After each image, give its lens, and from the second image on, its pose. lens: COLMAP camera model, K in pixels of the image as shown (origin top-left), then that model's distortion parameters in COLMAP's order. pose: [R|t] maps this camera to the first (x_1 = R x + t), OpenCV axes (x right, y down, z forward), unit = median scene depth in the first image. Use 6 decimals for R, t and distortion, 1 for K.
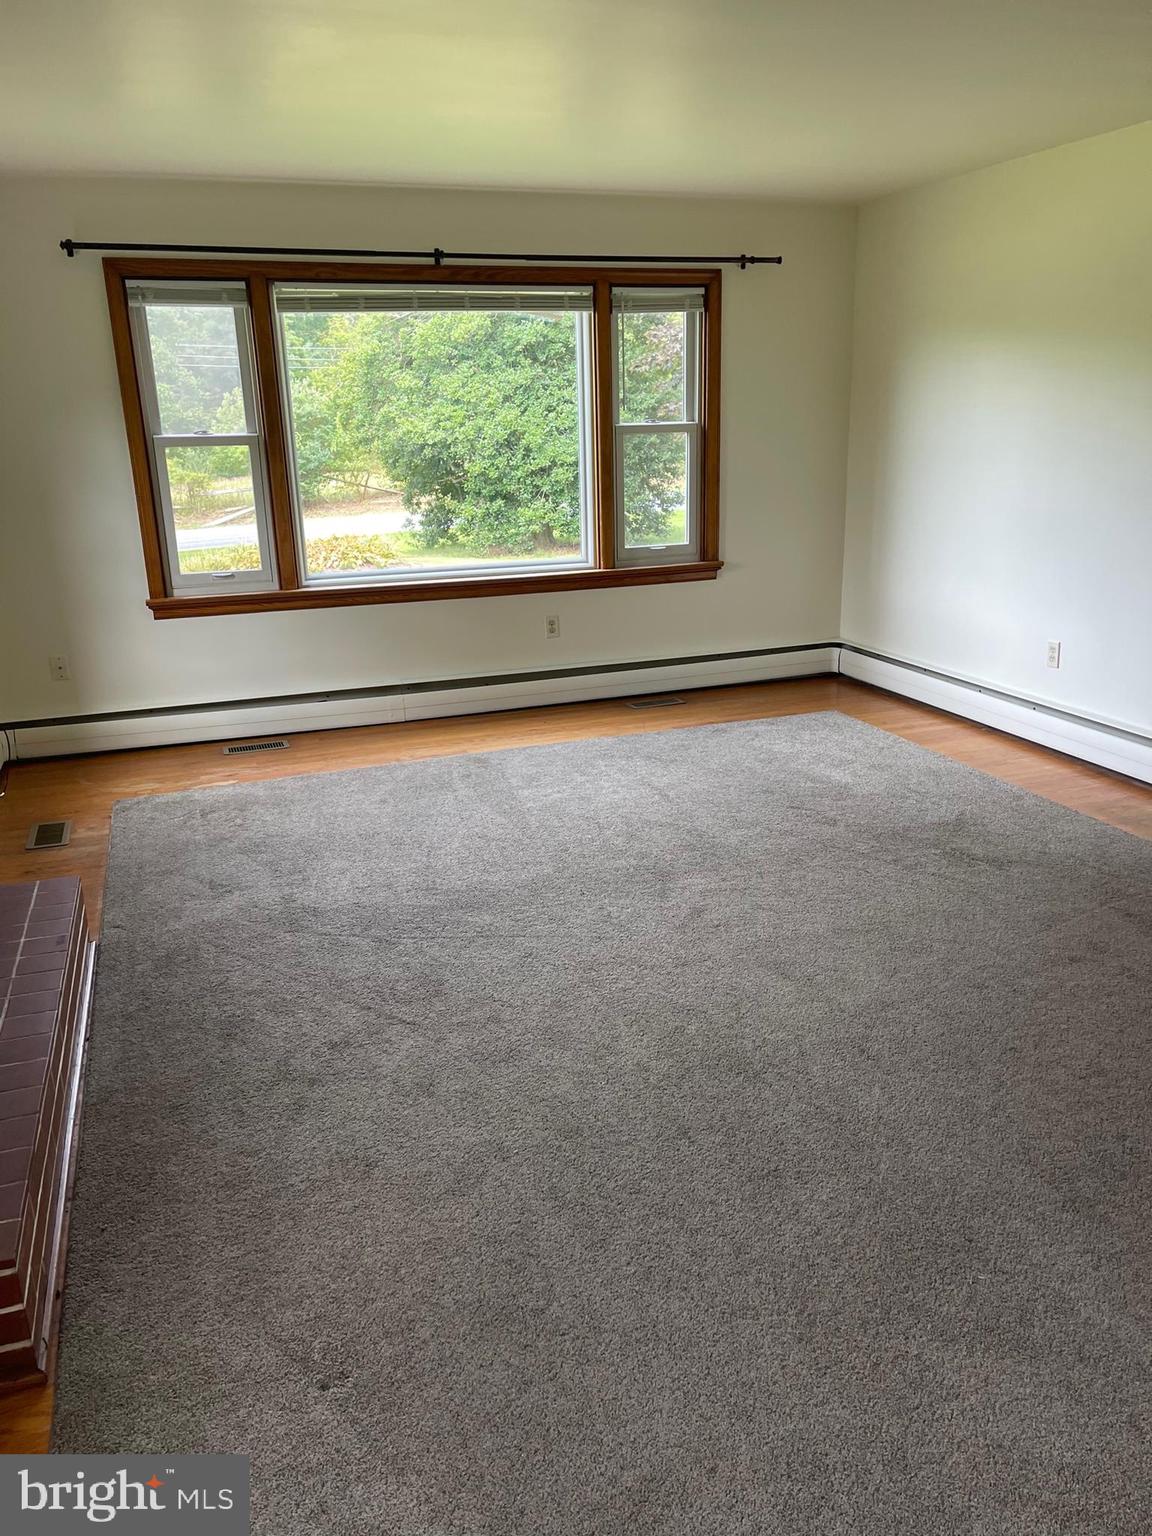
lens RADIAL K [[1146.9, 0, 576.0], [0, 1146.9, 768.0], [0, 0, 1]] dist [0.004921, 0.000223]
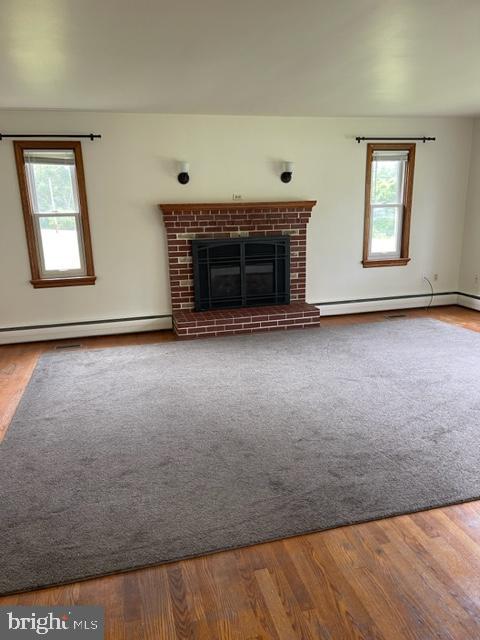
lens RADIAL K [[477.9, 0, 240.0], [0, 477.9, 320.0], [0, 0, 1]] dist [0.004921, 0.000223]
pose [[-0.069181, 0.264590, -0.961876, 1.190430], [-0.268484, 0.923674, 0.273392, -0.248076], [0.960797, 0.277161, 0.007138, 0.689037]]
